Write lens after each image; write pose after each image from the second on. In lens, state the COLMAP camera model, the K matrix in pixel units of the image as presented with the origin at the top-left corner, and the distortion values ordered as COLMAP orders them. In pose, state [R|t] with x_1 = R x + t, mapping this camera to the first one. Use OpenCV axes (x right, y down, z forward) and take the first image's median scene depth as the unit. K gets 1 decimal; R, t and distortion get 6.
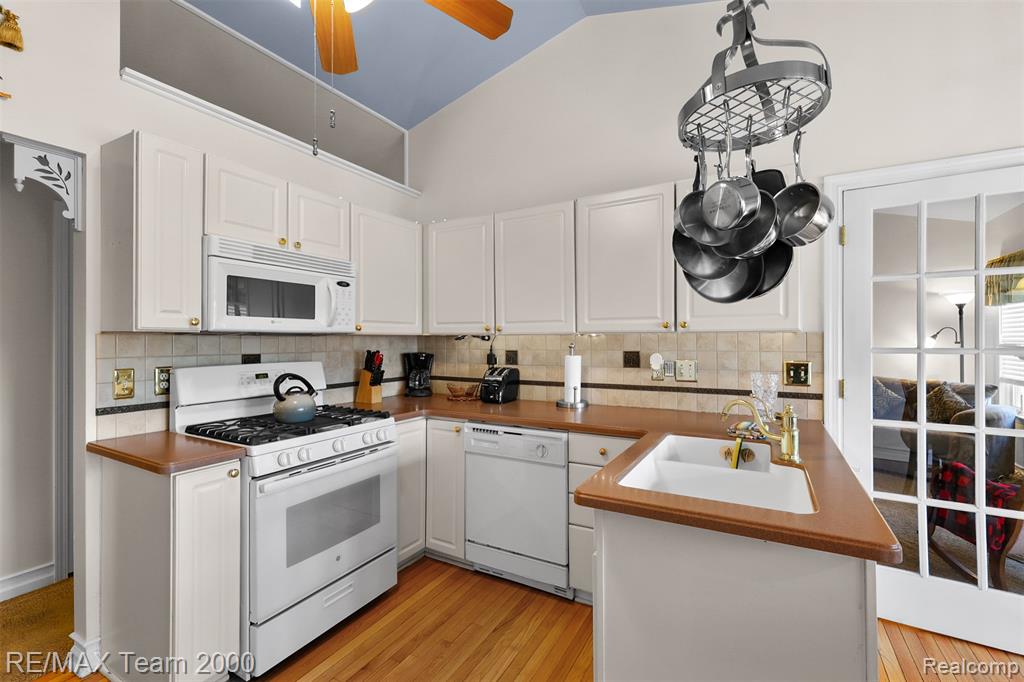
lens RADIAL K [[445.3, 0, 506.3], [0, 445.3, 340.5], [0, 0, 1]] dist [0.002628, 0.000396]
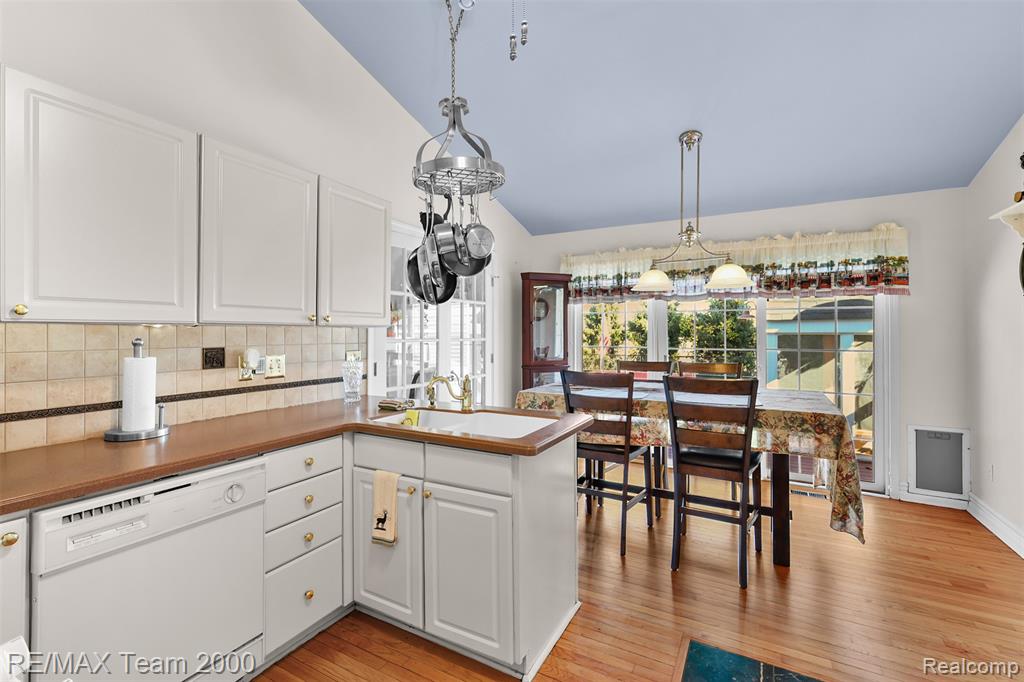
lens RADIAL K [[445.3, 0, 510.0], [0, 445.3, 336.2], [0, 0, 1]] dist [0.002628, 0.000396]
pose [[0.003102, -0.003061, 0.999991, -0.565231], [0.002870, 0.999991, 0.003052, 0.002898], [-0.999991, 0.002861, 0.003111, 0.527867]]
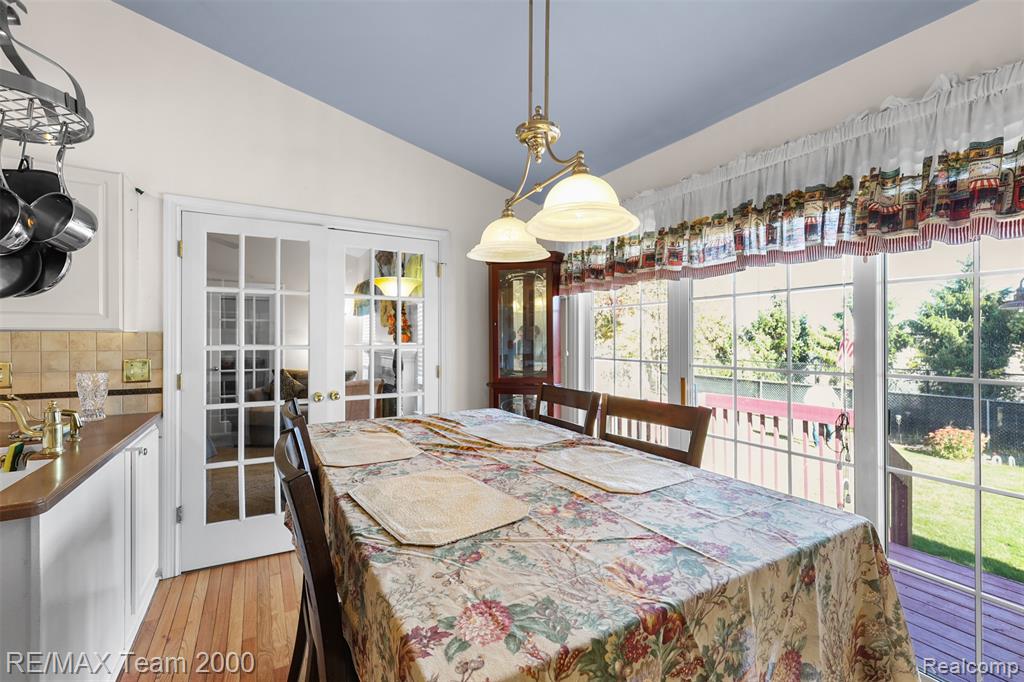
lens RADIAL K [[445.3, 0, 507.4], [0, 445.3, 337.3], [0, 0, 1]] dist [0.002628, 0.000396]
pose [[0.518147, 0.005602, 0.855273, 0.187105], [0.001874, 0.999969, -0.007686, 0.003676], [-0.855289, 0.005585, 0.518121, -0.294022]]
